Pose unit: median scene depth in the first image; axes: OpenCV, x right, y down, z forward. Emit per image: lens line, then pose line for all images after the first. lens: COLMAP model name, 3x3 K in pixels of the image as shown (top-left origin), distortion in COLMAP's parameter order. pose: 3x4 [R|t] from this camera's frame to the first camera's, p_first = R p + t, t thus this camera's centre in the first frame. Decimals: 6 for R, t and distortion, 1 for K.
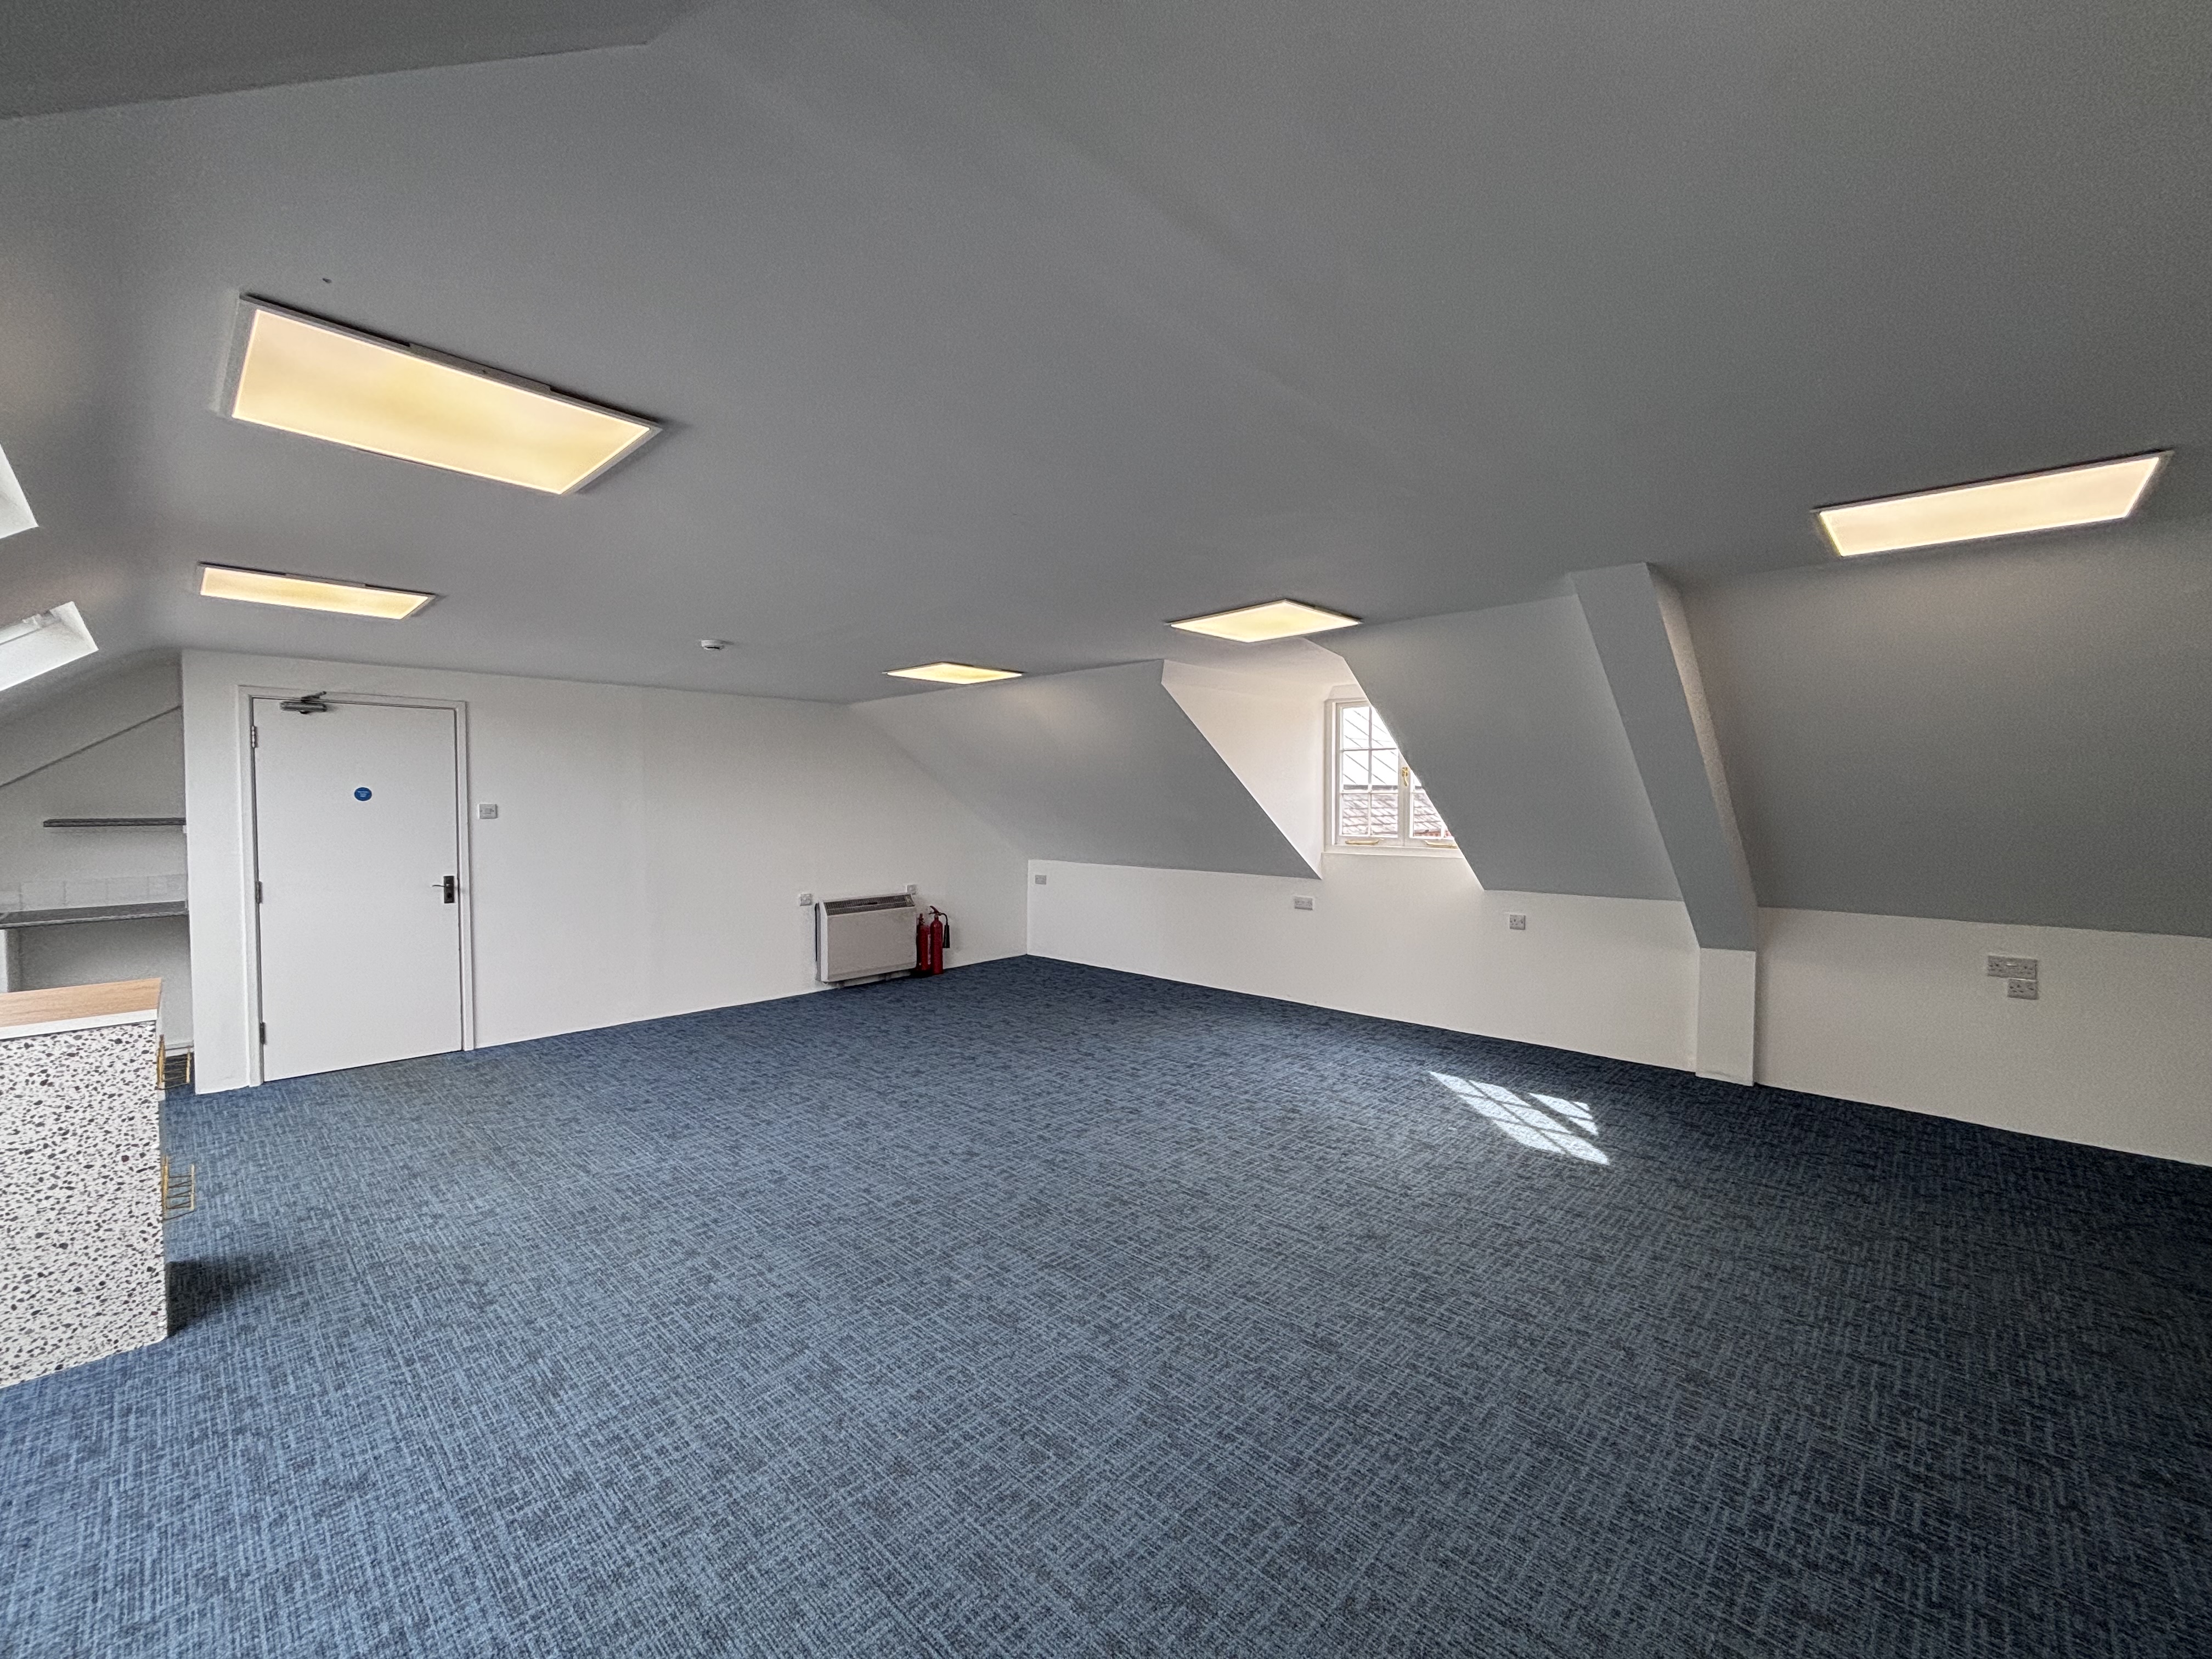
lens RADIAL K [[909.7, 0, 1095.3], [0, 909.7, 829.9], [0, 0, 1]] dist [0.000558, 0.000766]
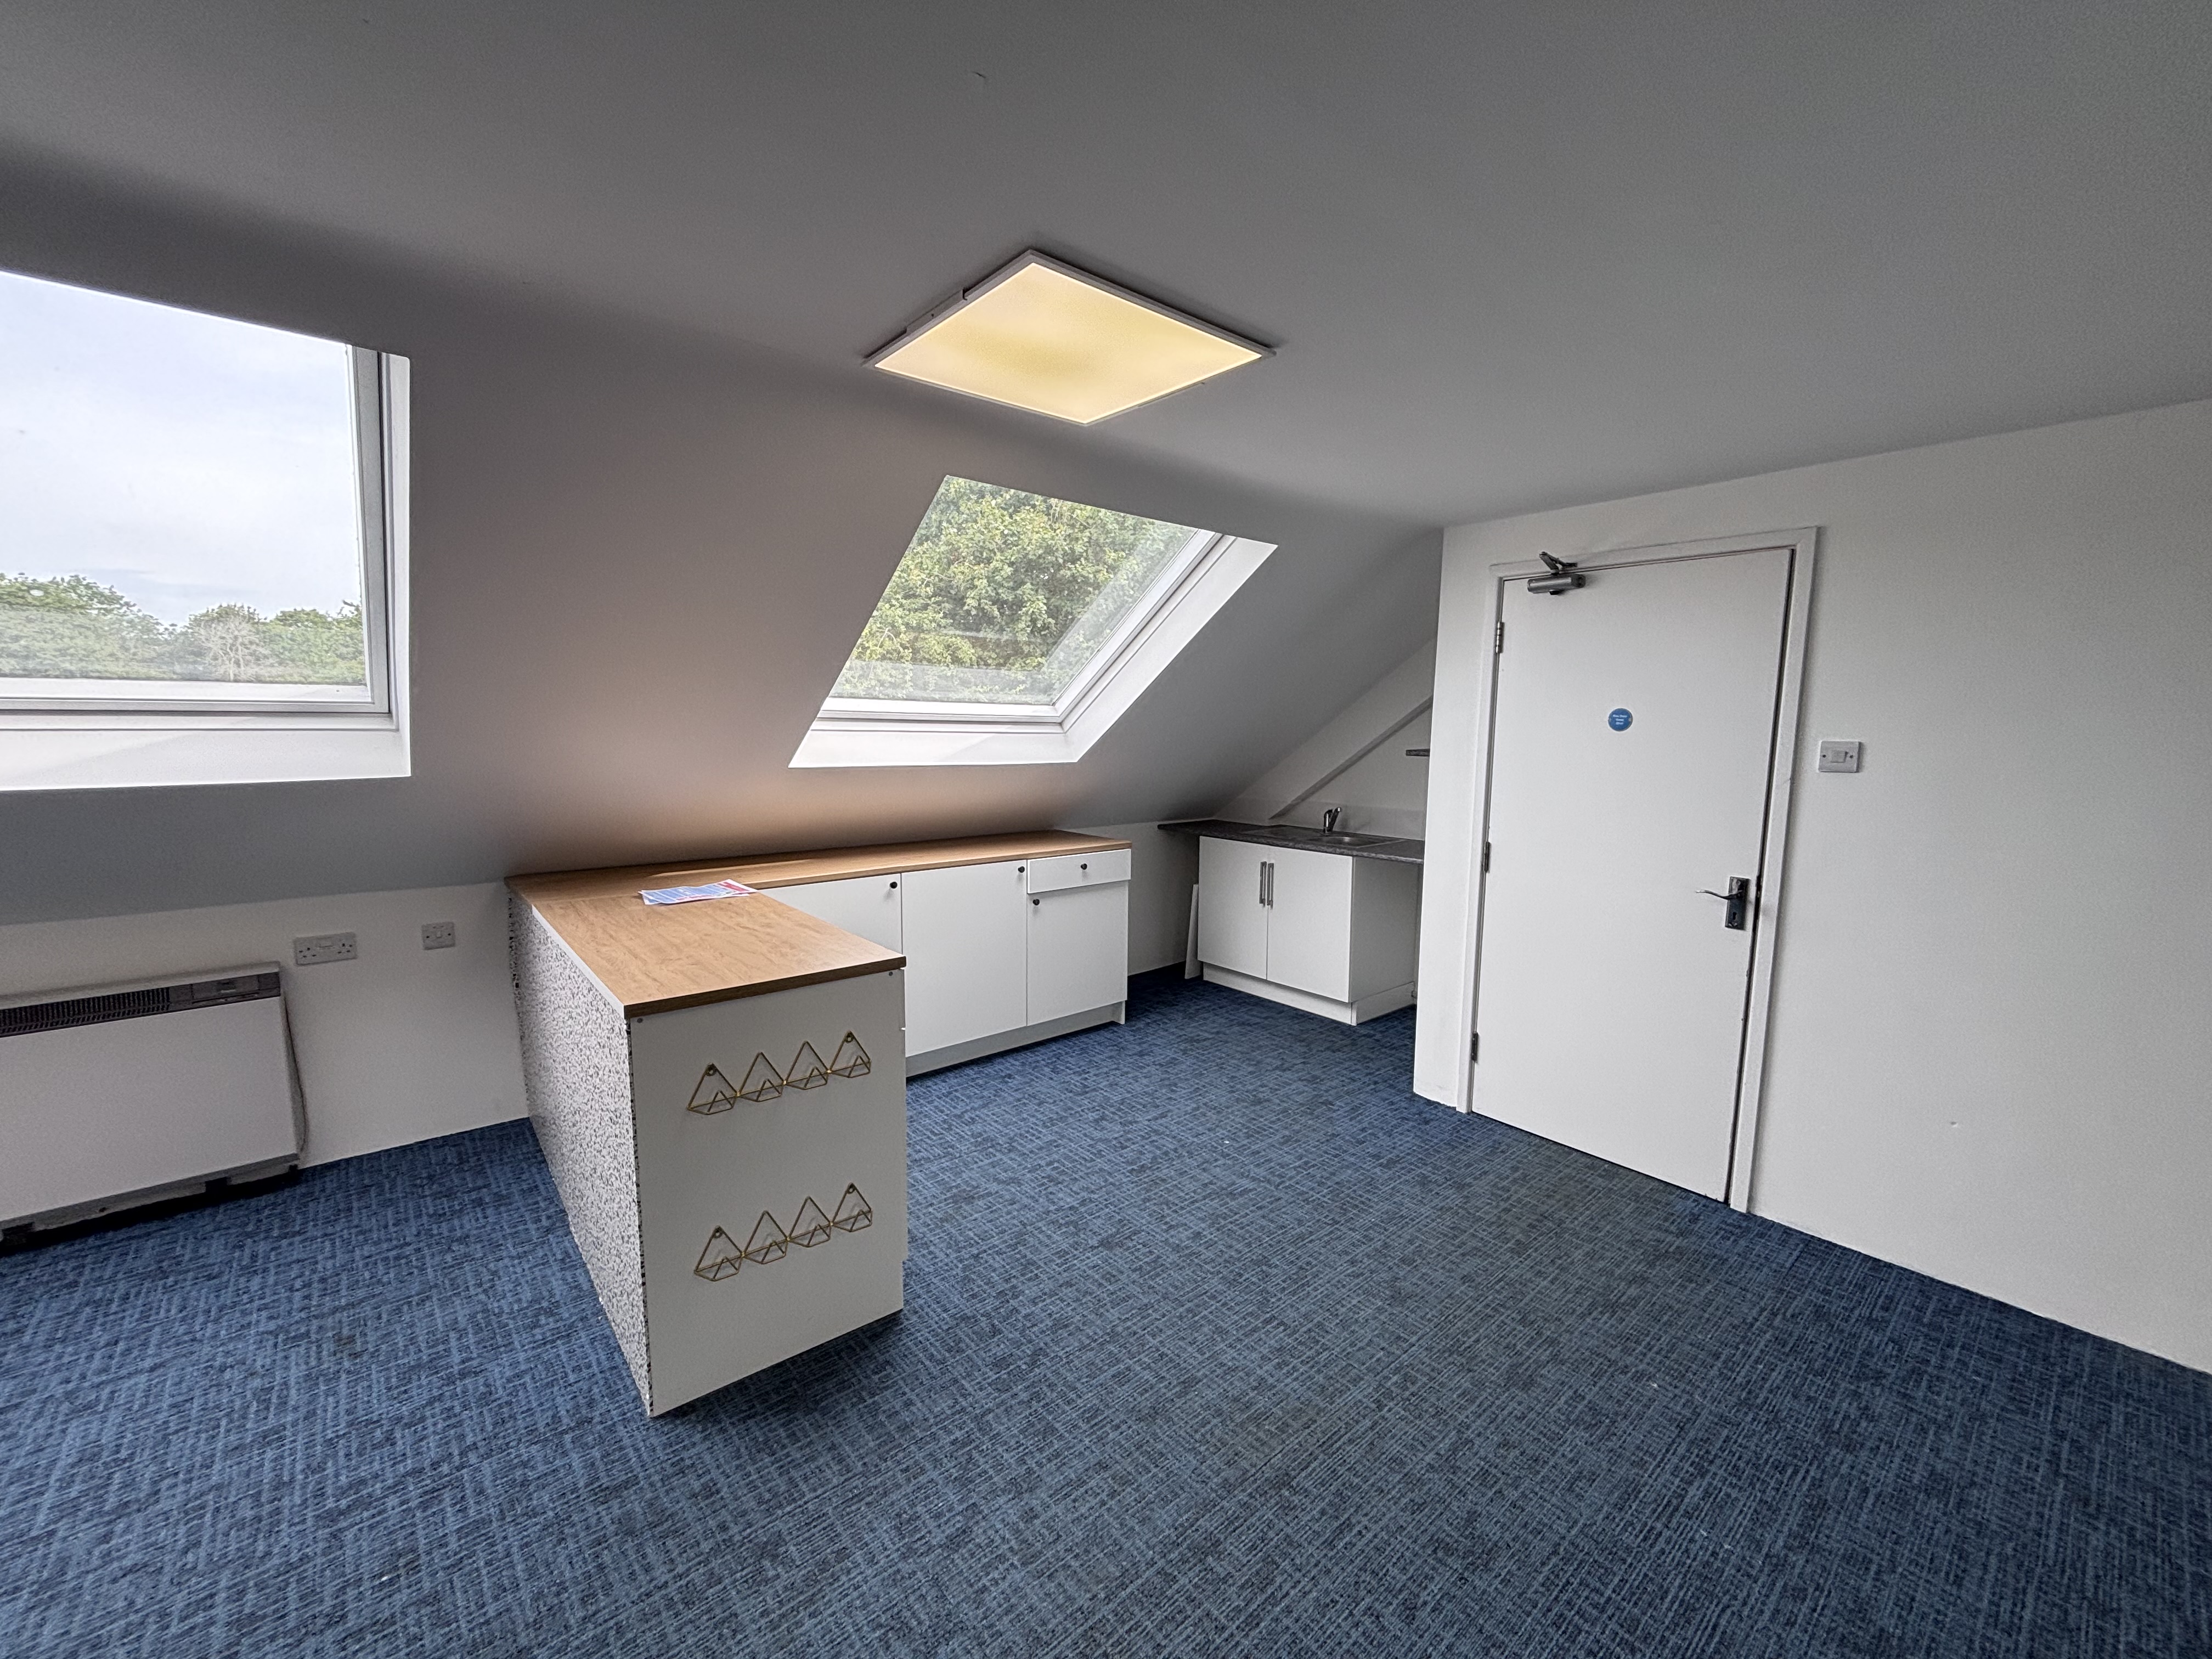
lens RADIAL K [[909.7, 0, 1119.6], [0, 909.7, 818.9], [0, 0, 1]] dist [0.000558, 0.000766]
pose [[-0.090633, 0.111049, -0.989674, -0.191481], [-0.045524, 0.992263, 0.115509, -0.031511], [0.994843, 0.055523, -0.084876, 0.797804]]
